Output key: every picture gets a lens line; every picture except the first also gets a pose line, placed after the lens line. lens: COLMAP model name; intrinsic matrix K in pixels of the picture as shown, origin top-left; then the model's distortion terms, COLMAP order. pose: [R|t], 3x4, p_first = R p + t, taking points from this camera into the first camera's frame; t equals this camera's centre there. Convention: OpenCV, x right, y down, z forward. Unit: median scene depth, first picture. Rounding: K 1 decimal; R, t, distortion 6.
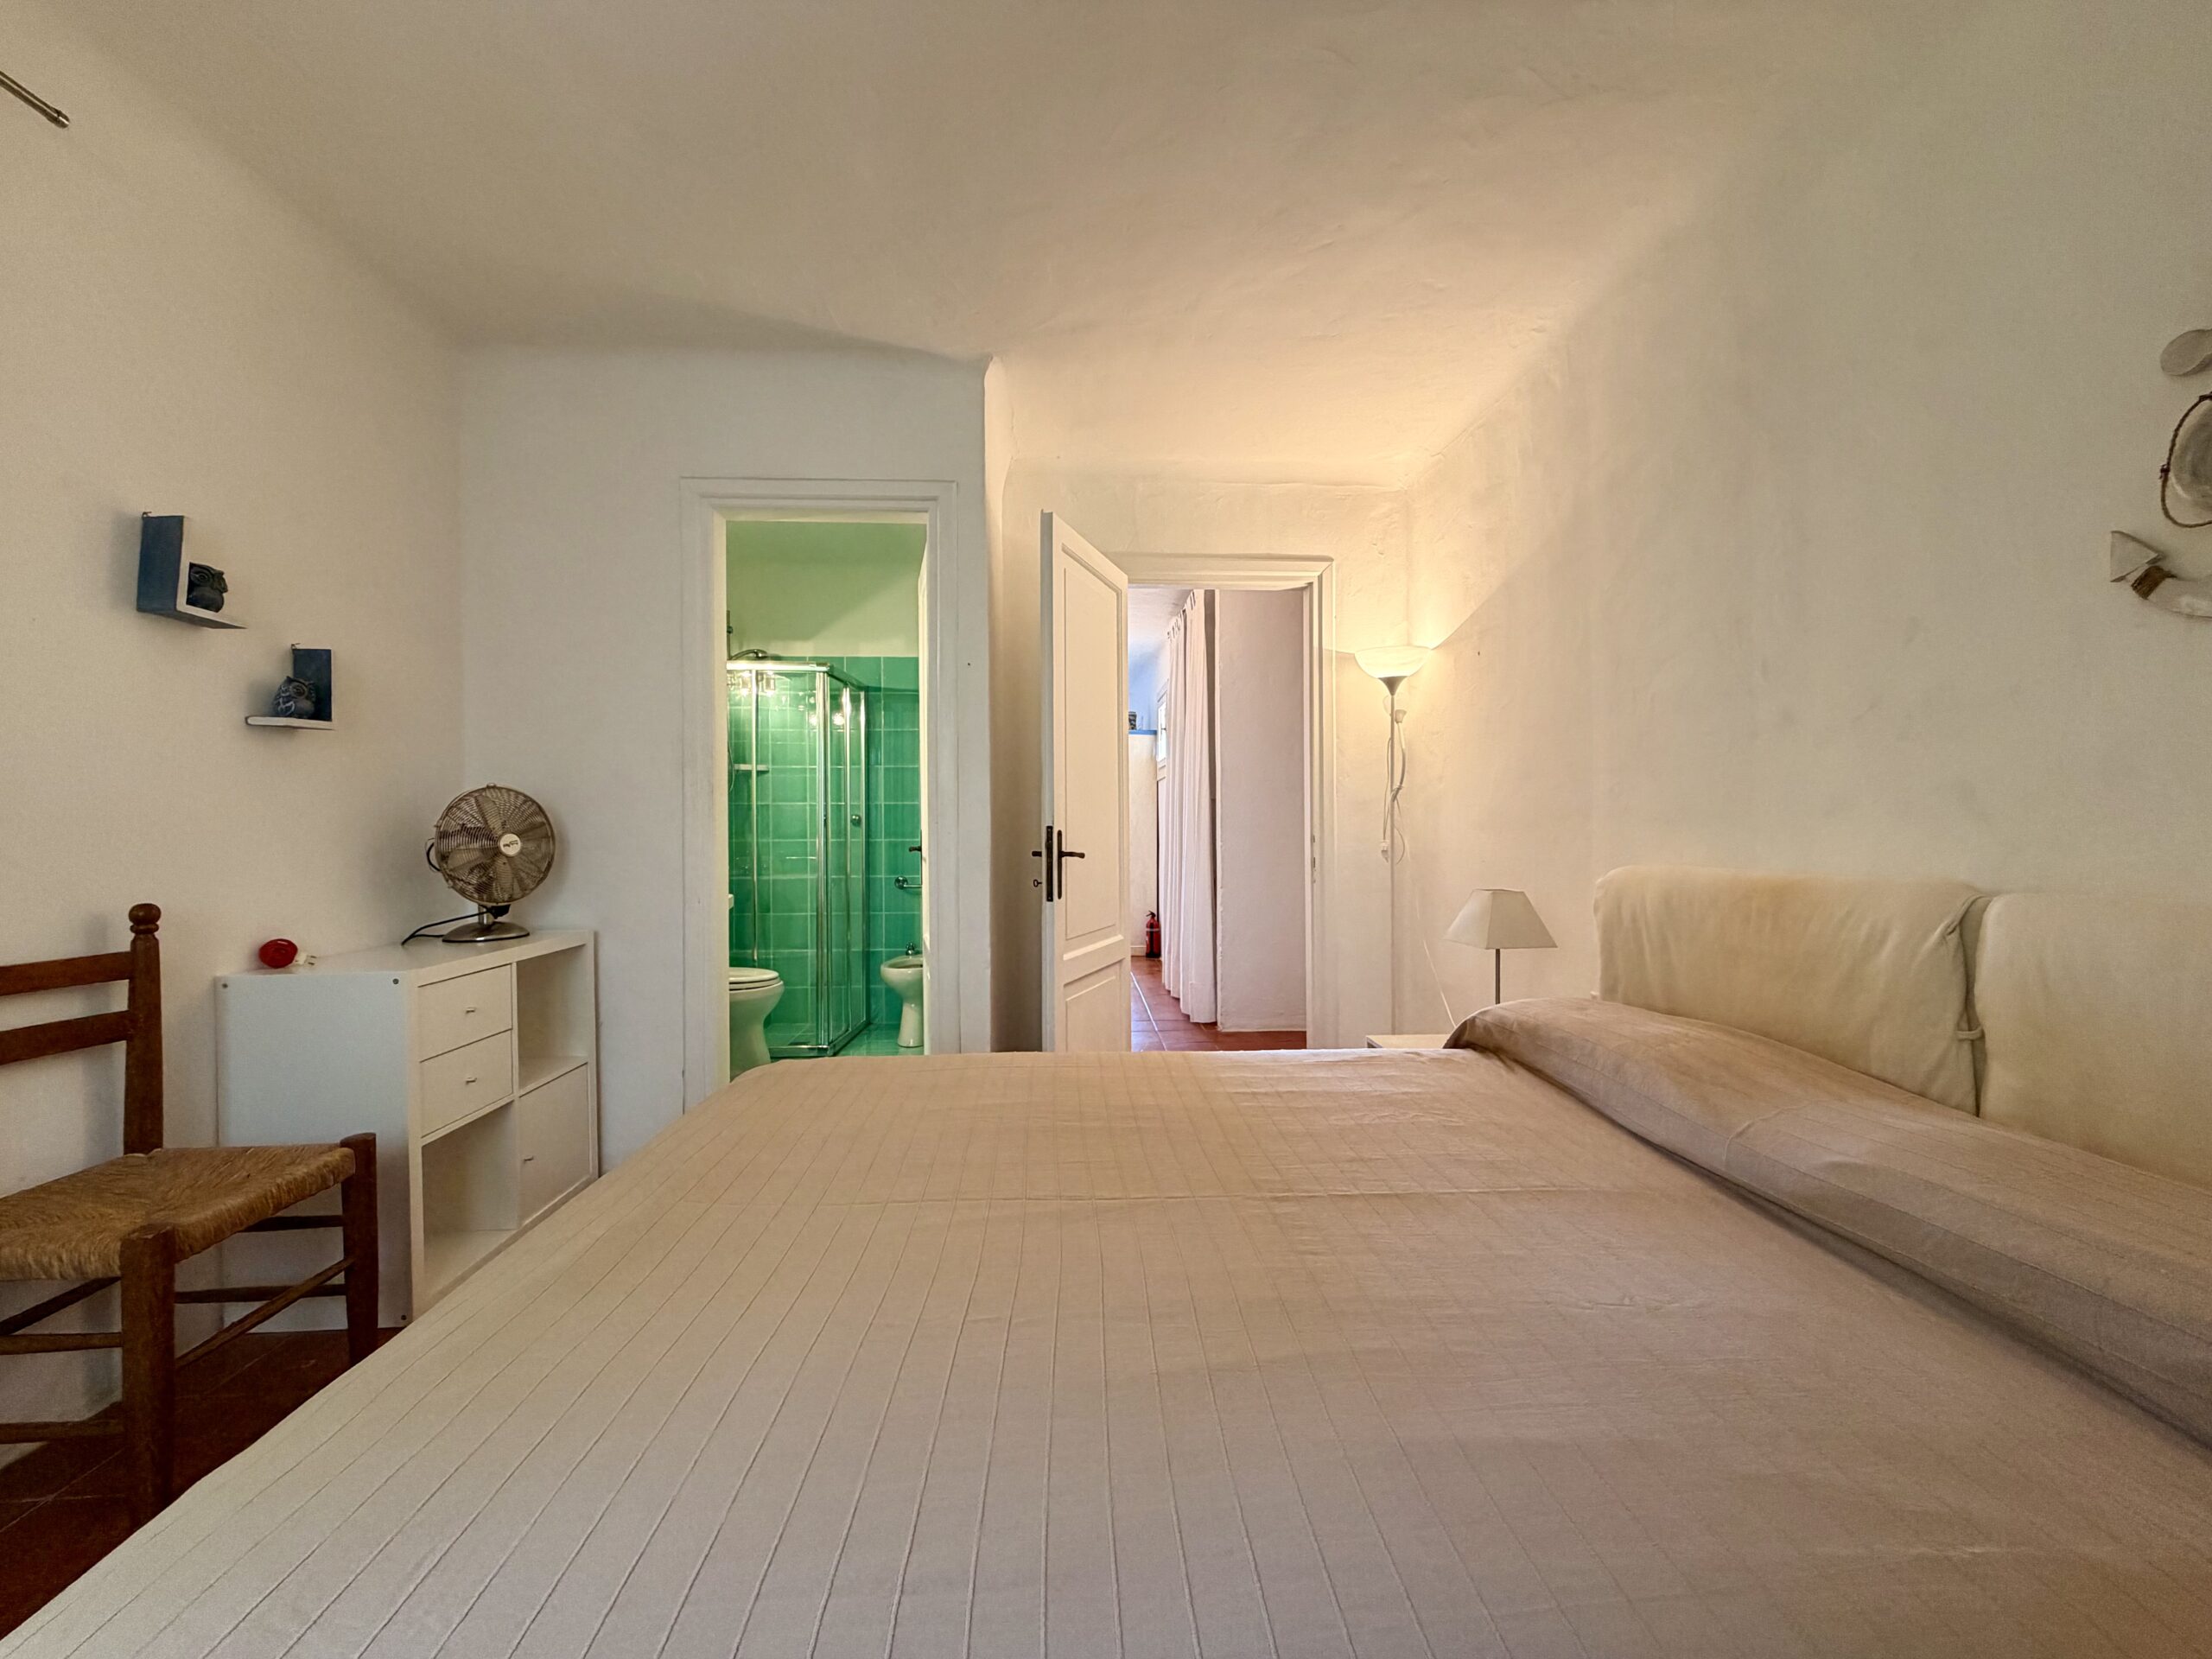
lens RADIAL K [[878.9, 0, 1103.8], [0, 878.9, 829.1], [0, 0, 1]] dist [-0.002249, 0.000426]
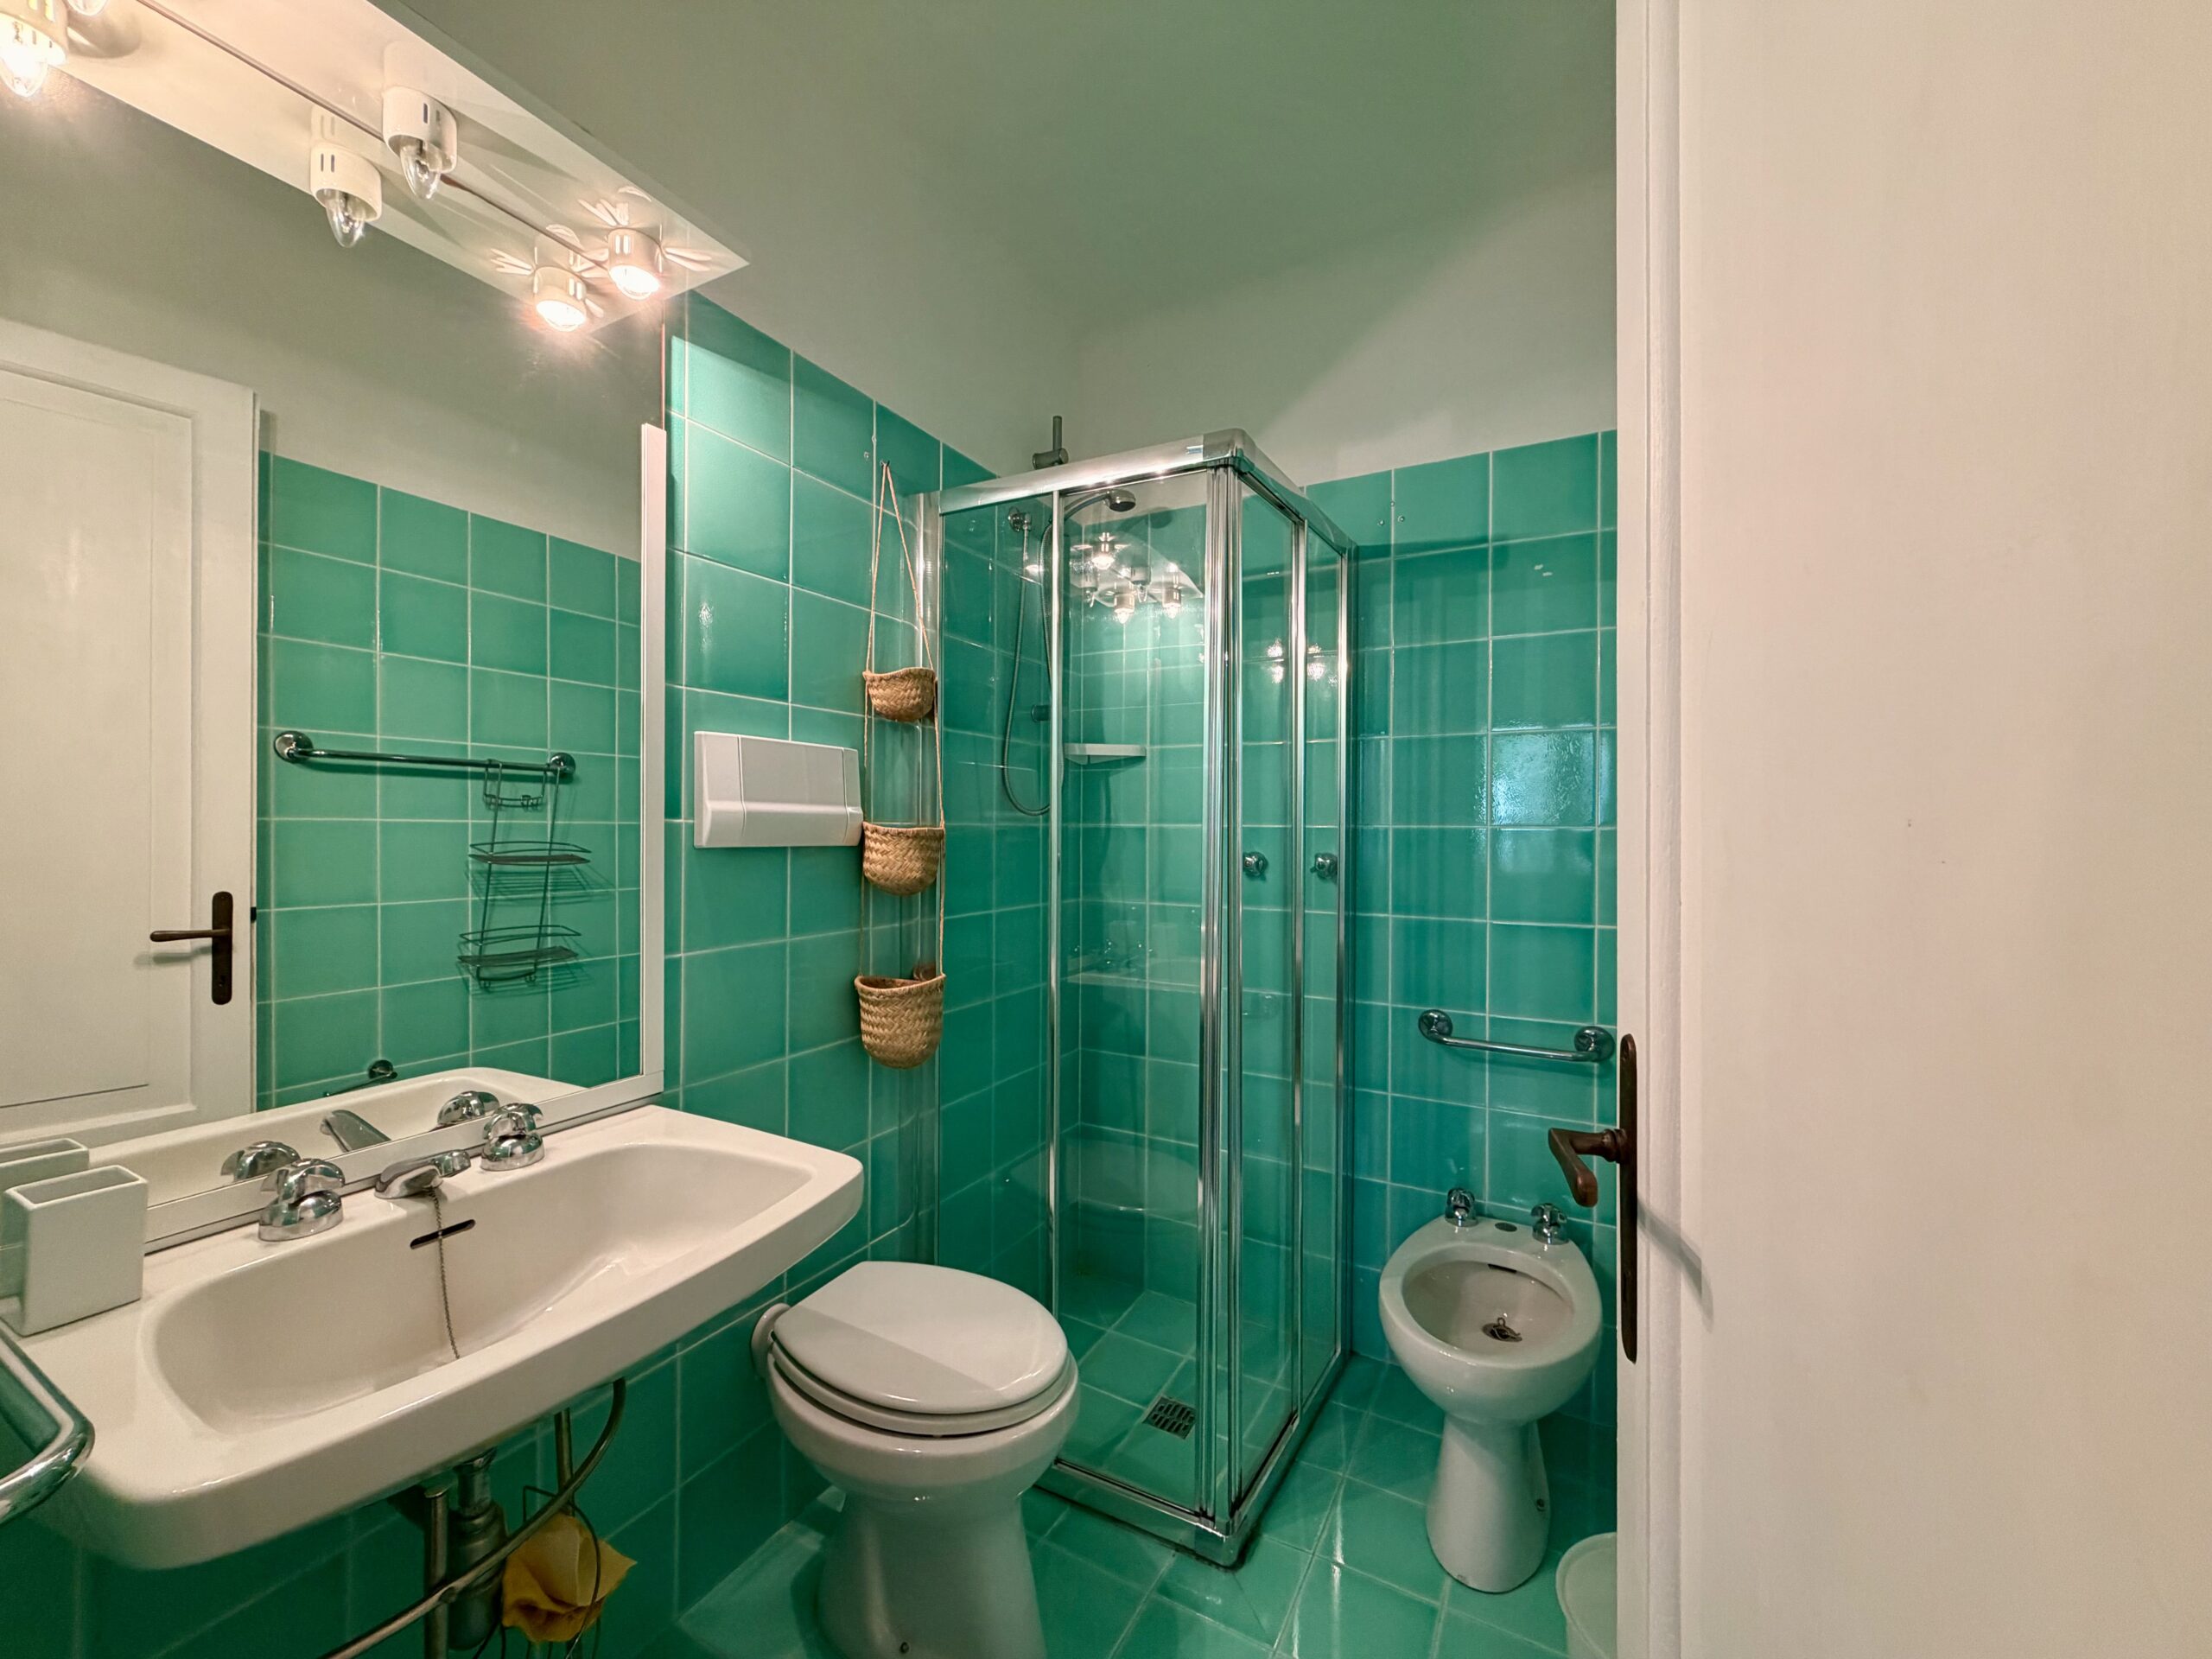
lens RADIAL K [[878.9, 0, 1101.9], [0, 878.9, 840.5], [0, 0, 1]] dist [-0.002249, 0.000426]
pose [[0.846656, 0.008841, -0.532067, -0.148707], [-0.014355, 0.999878, -0.006228, -0.017728], [0.531947, 0.012911, 0.846679, 0.587941]]
